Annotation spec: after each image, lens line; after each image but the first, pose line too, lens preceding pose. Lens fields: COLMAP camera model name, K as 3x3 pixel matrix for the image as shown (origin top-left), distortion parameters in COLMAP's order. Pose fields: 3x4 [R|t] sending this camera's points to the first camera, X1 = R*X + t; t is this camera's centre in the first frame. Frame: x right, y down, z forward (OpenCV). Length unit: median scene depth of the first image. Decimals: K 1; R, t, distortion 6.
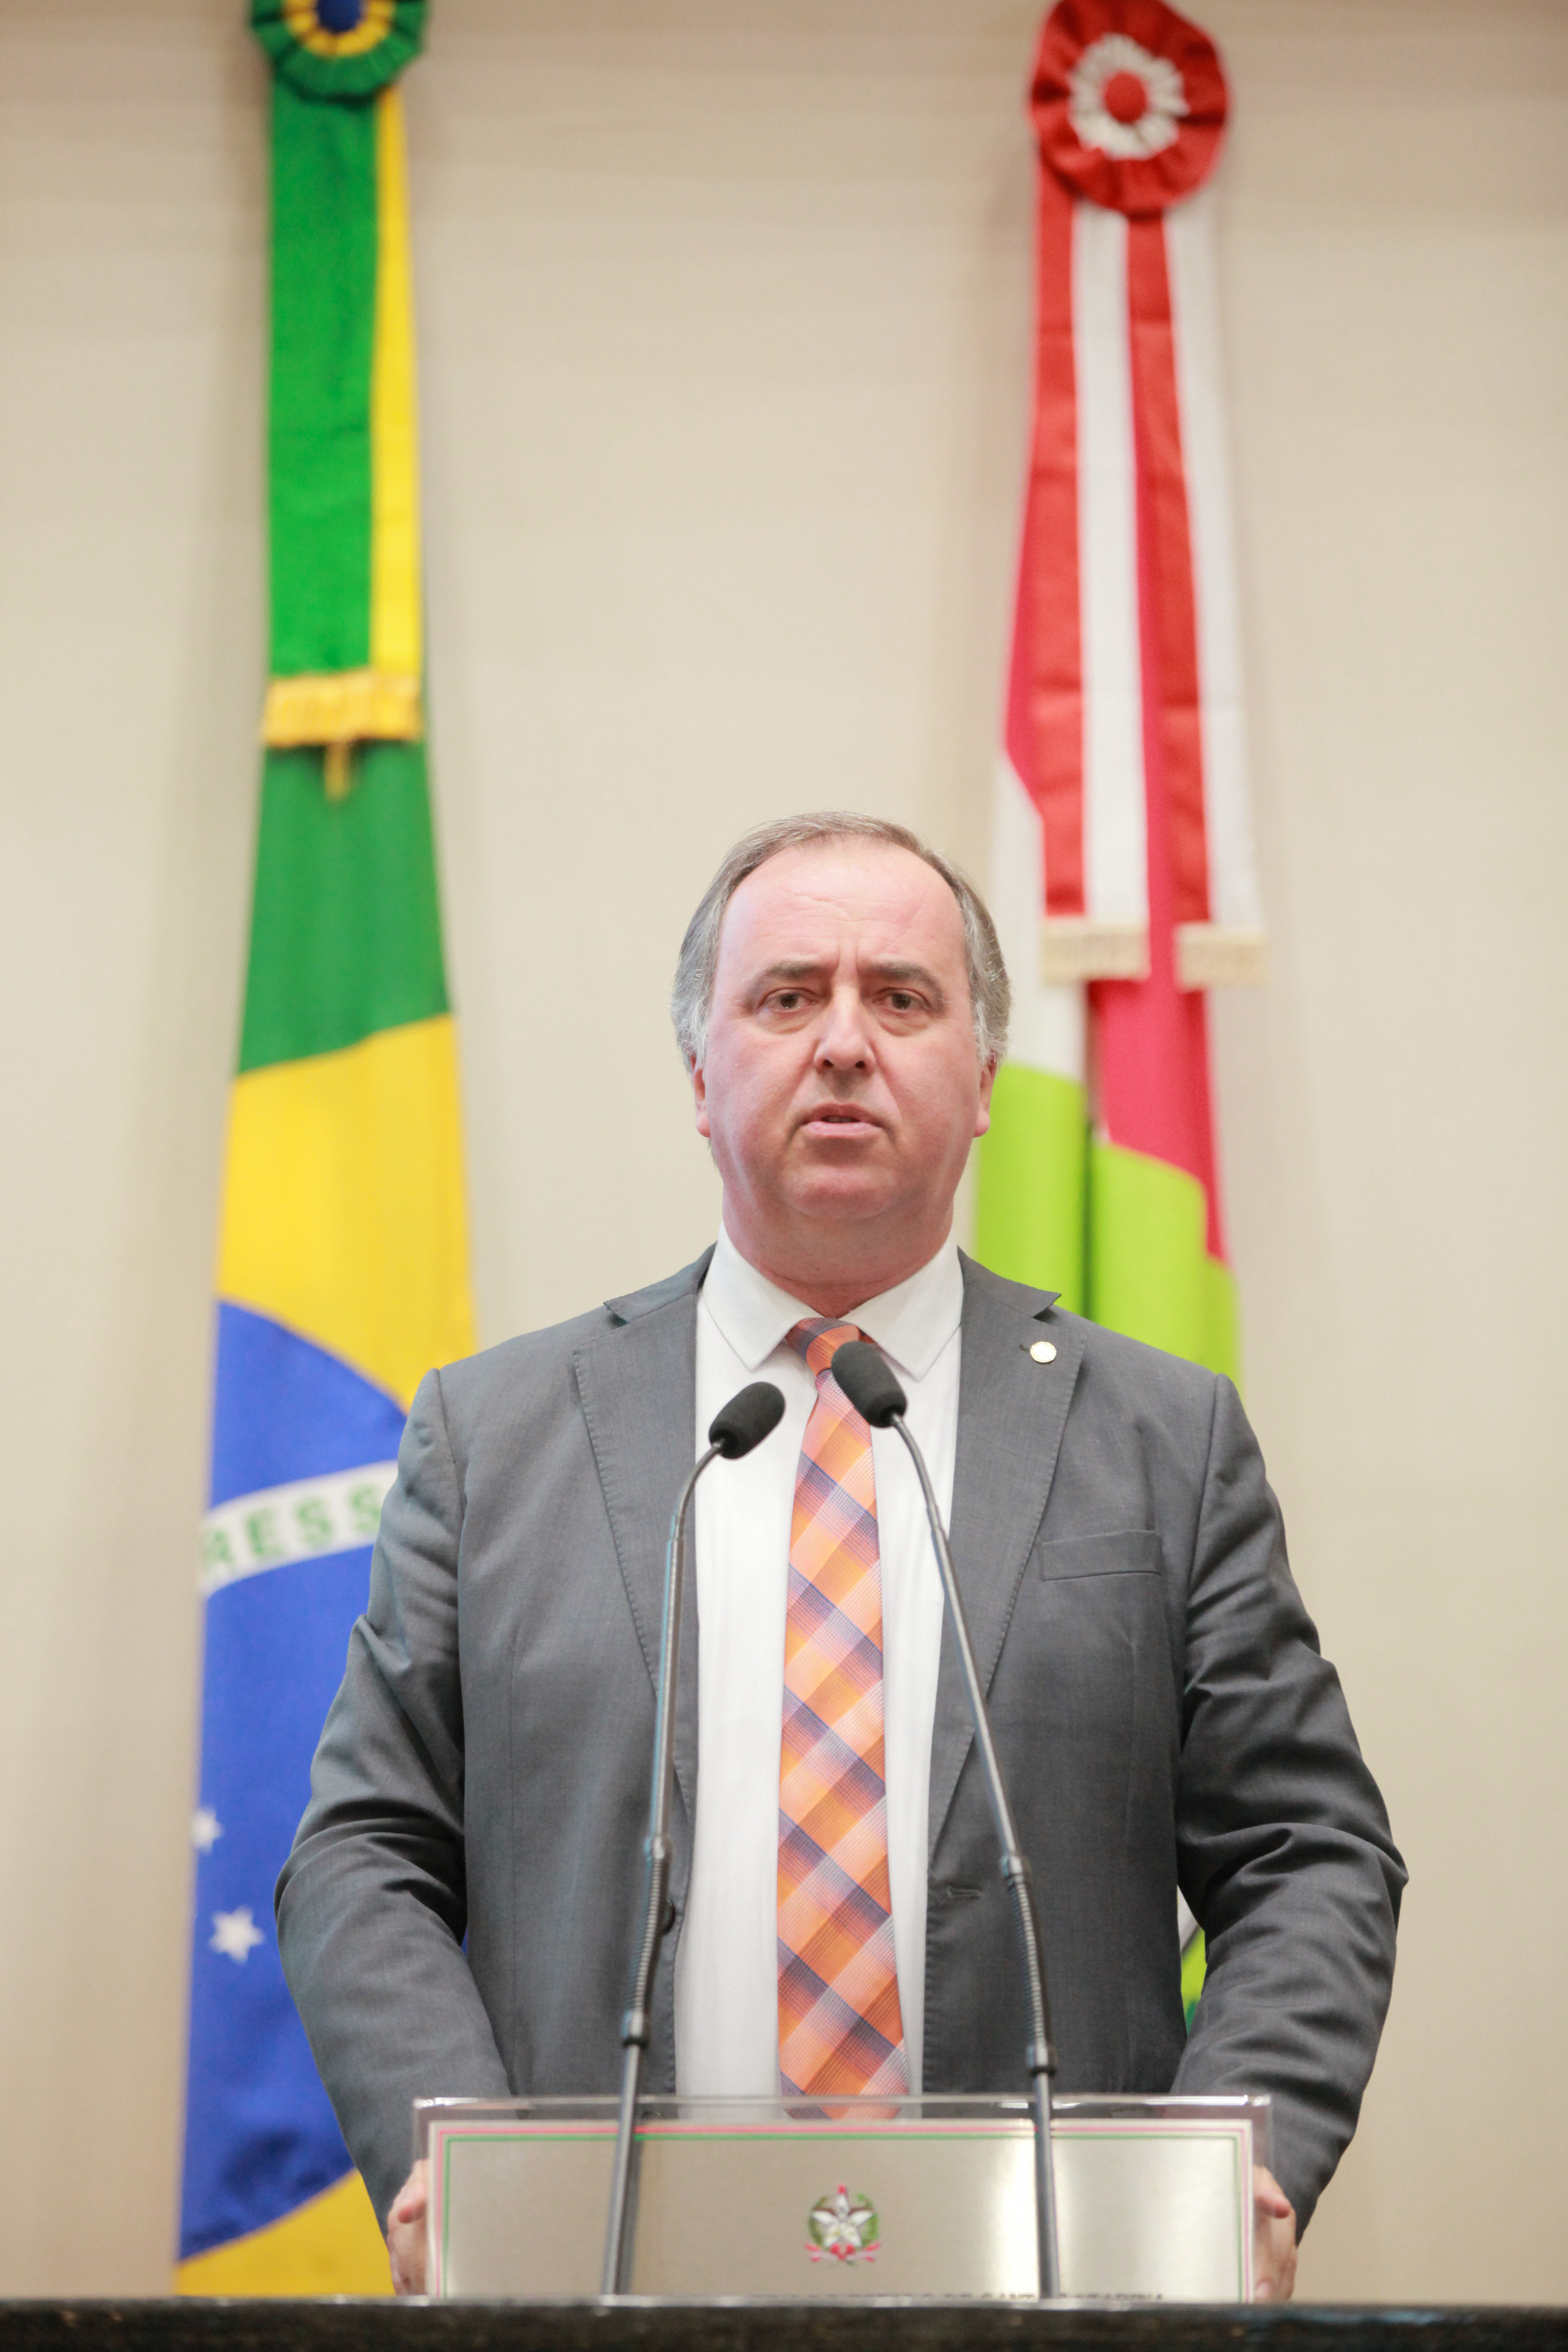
lens RADIAL K [[10551.9, 0, 777.5], [0, 10551.9, 1205.5], [0, 0, 1]] dist [0.835280, -3.235862]
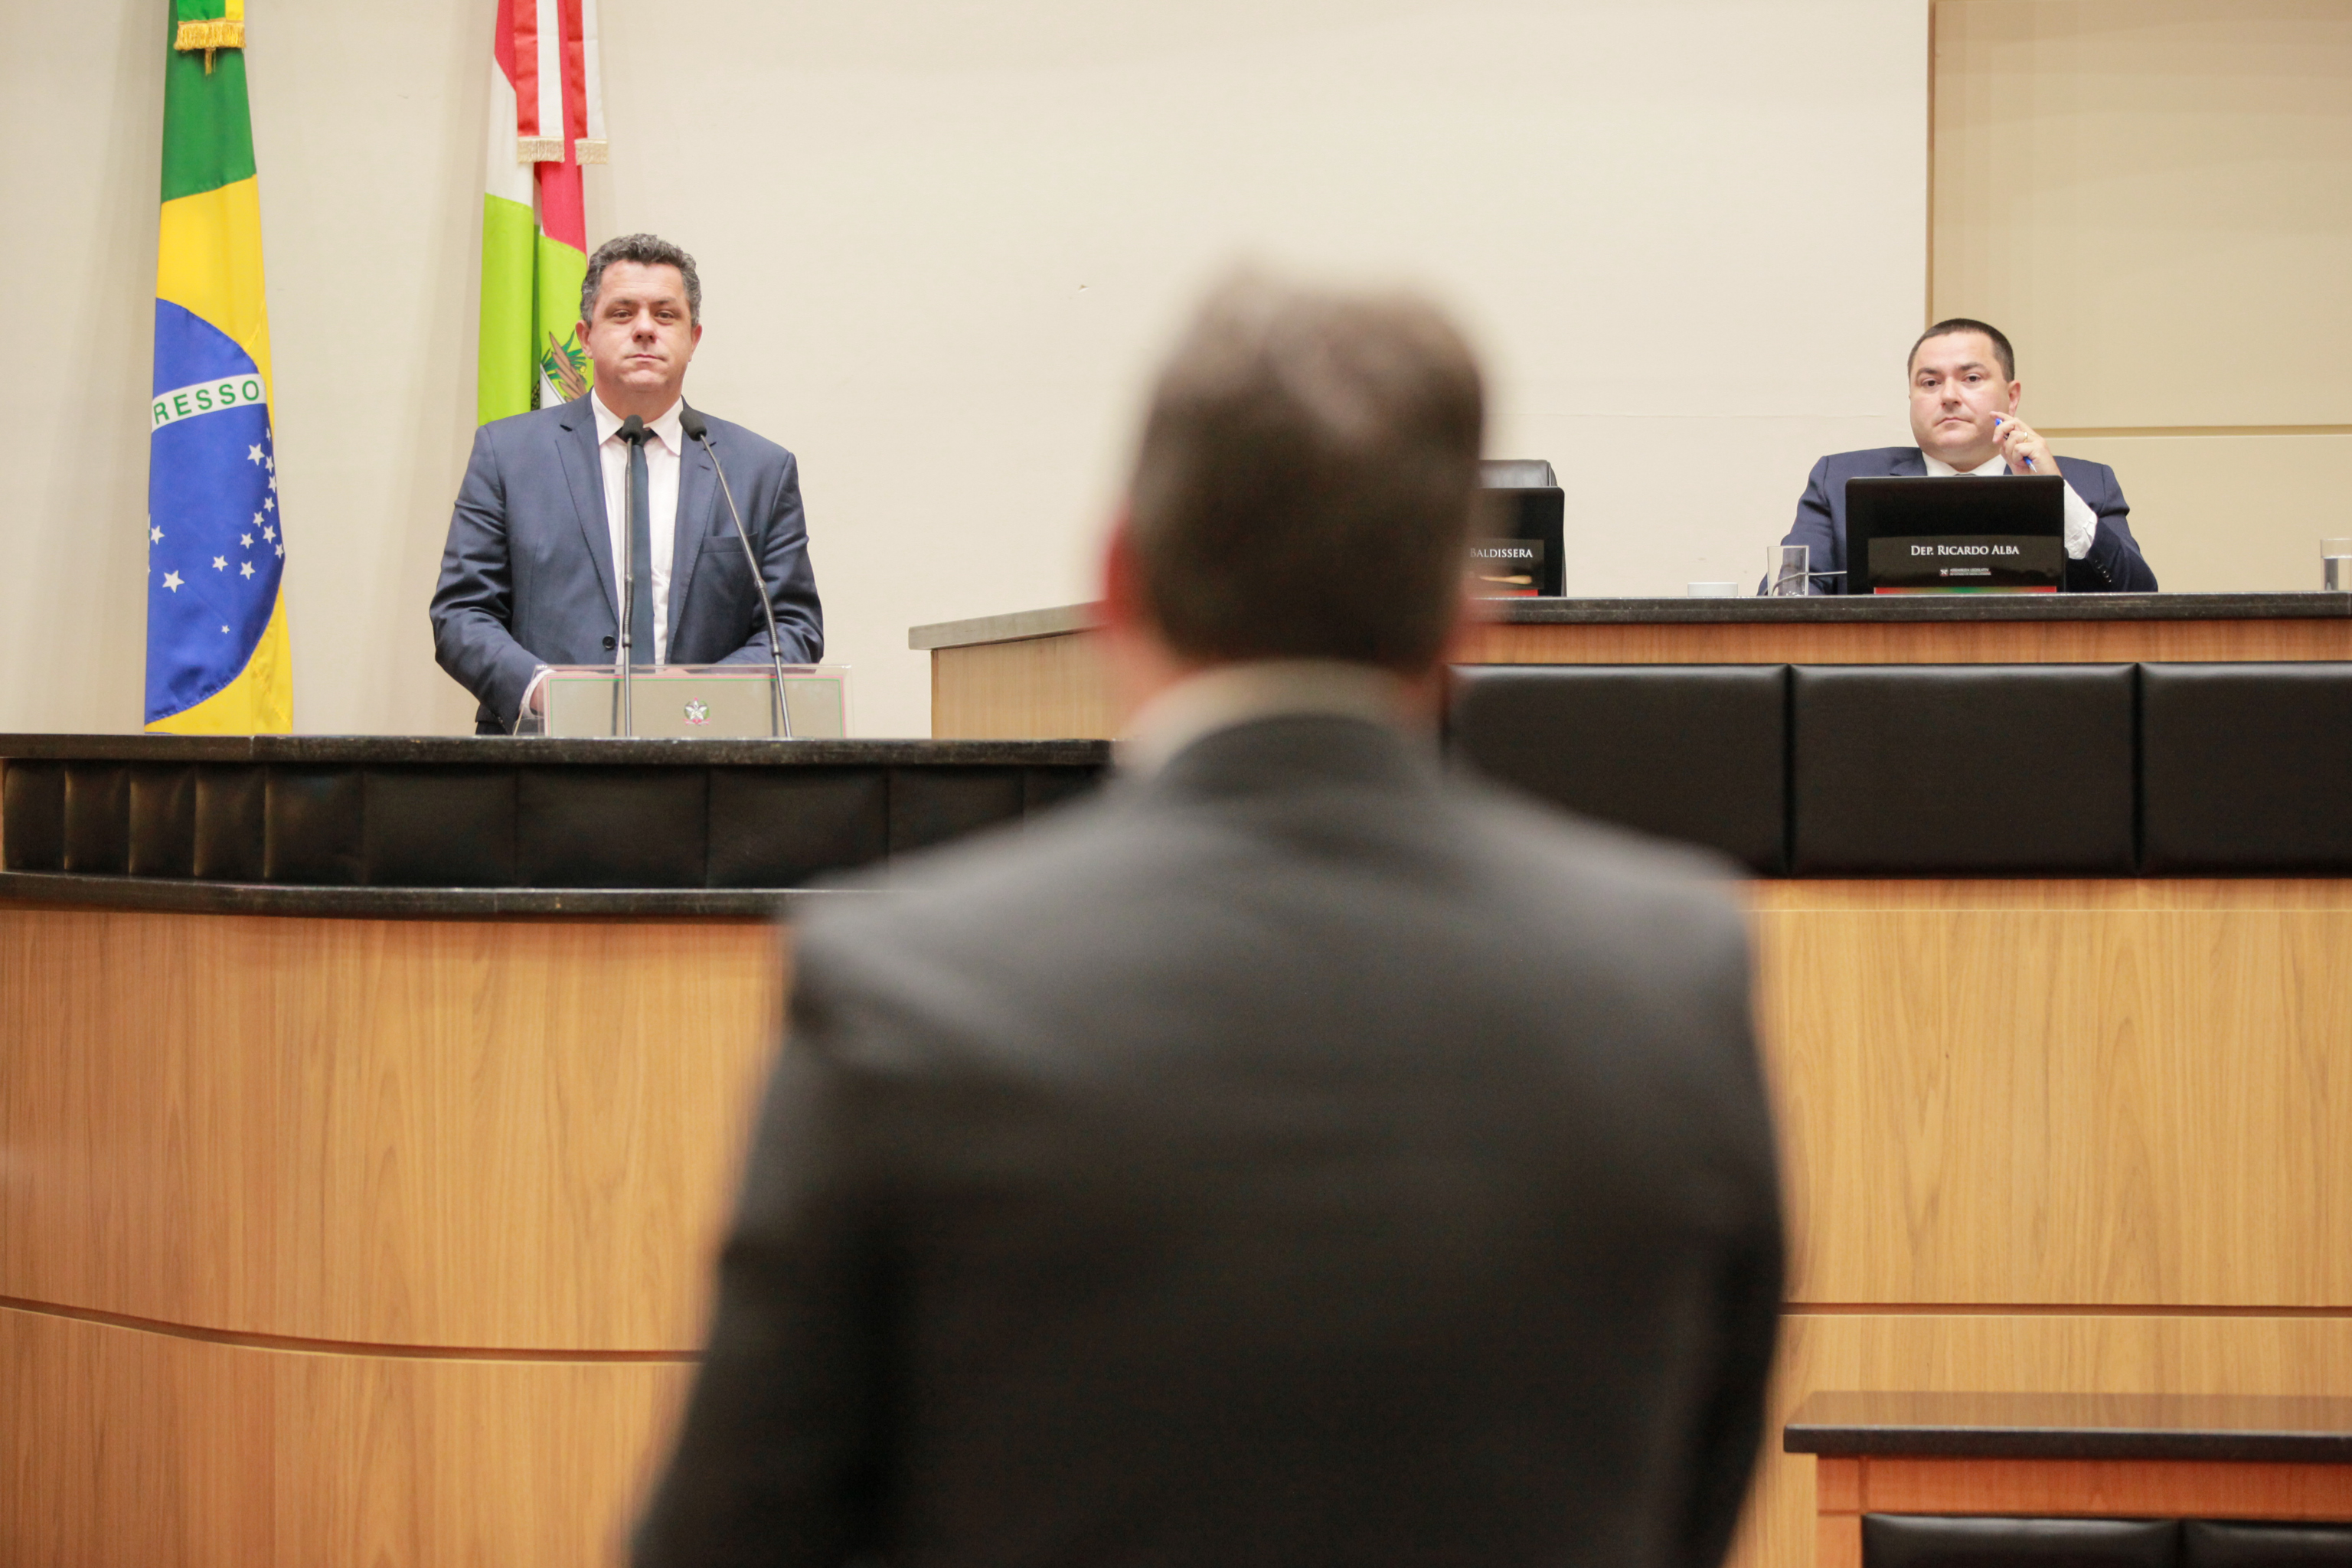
lens RADIAL K [[7526.1, 0, 1176.0], [0, 7526.1, 784.0], [0, 0, 1]] dist [0.079244, 0.835486]
pose [[0.967635, -0.000607, 0.252354, -0.246481], [-0.026484, 0.994231, 0.103943, -0.060644], [-0.250961, -0.107262, 0.962036, -0.602799]]
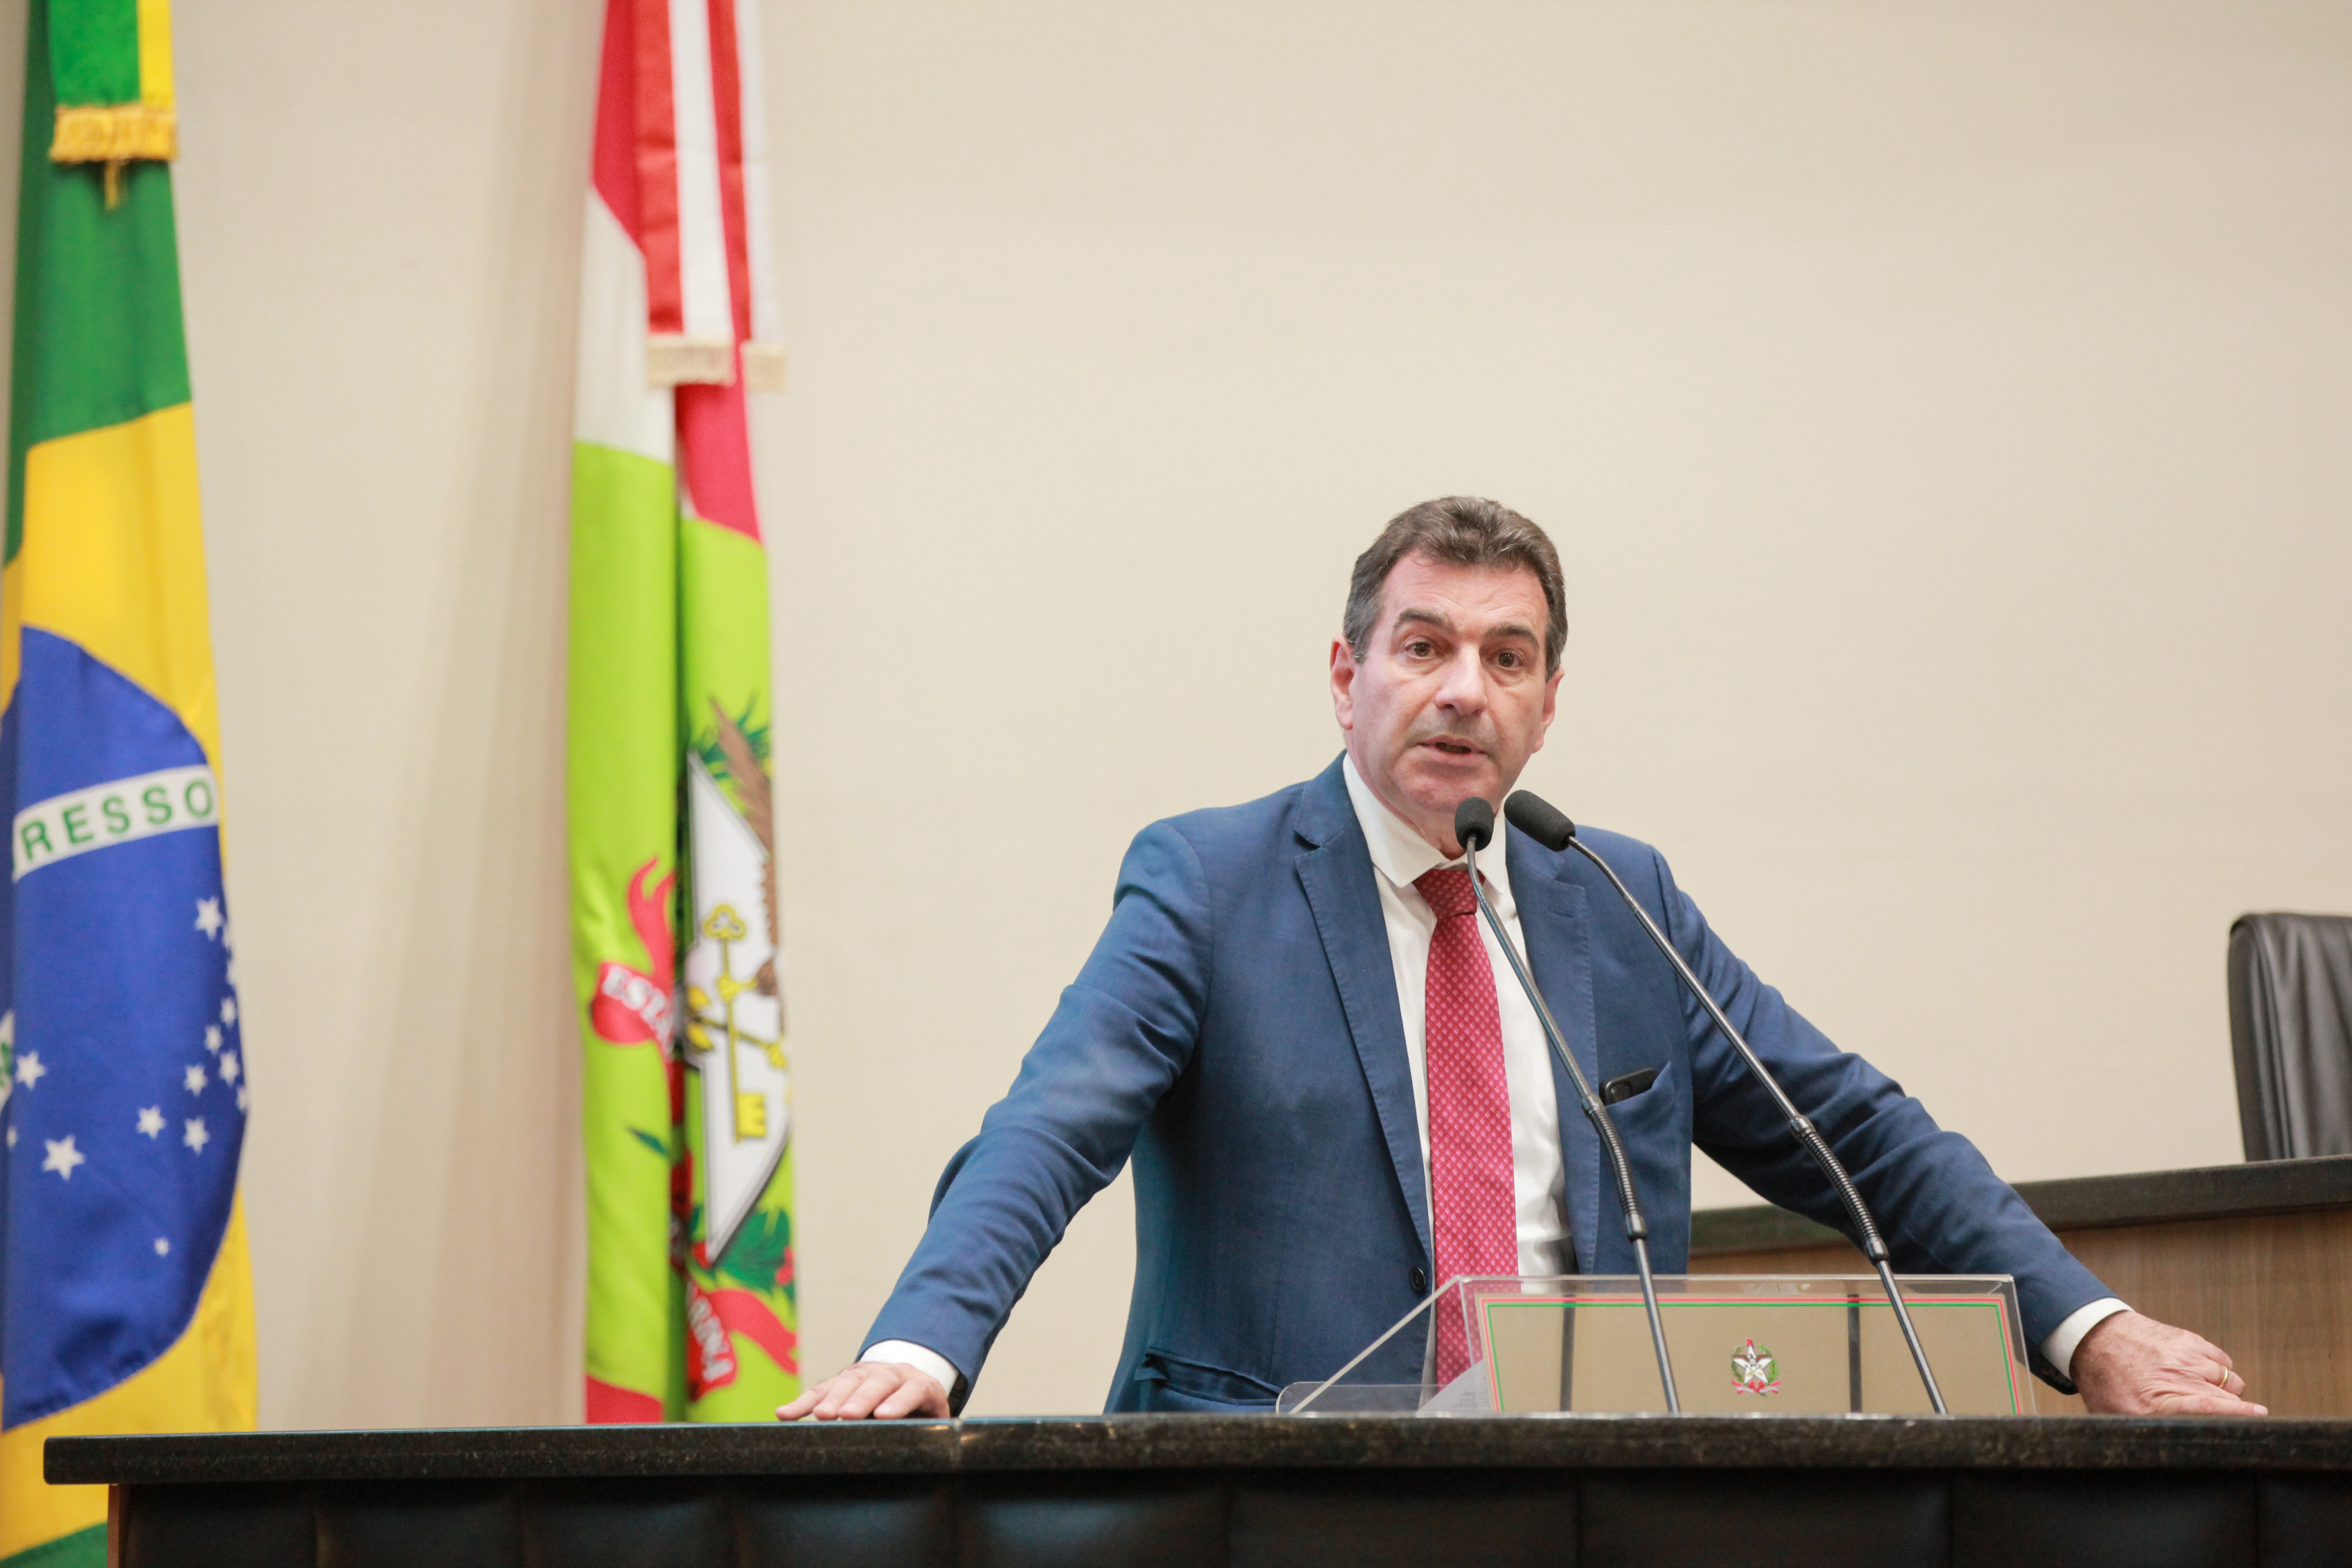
lens RADIAL K [[10778.8, 0, 1176.0], [0, 10778.8, 784.0], [0, 0, 1]] dist [0.857524, 7.351384]
pose [[0.907109, 0.018156, 0.420504, -0.448977], [-0.032566, 0.999102, 0.027112, -0.010939], [-0.419634, -0.038288, 0.906886, -0.168826]]
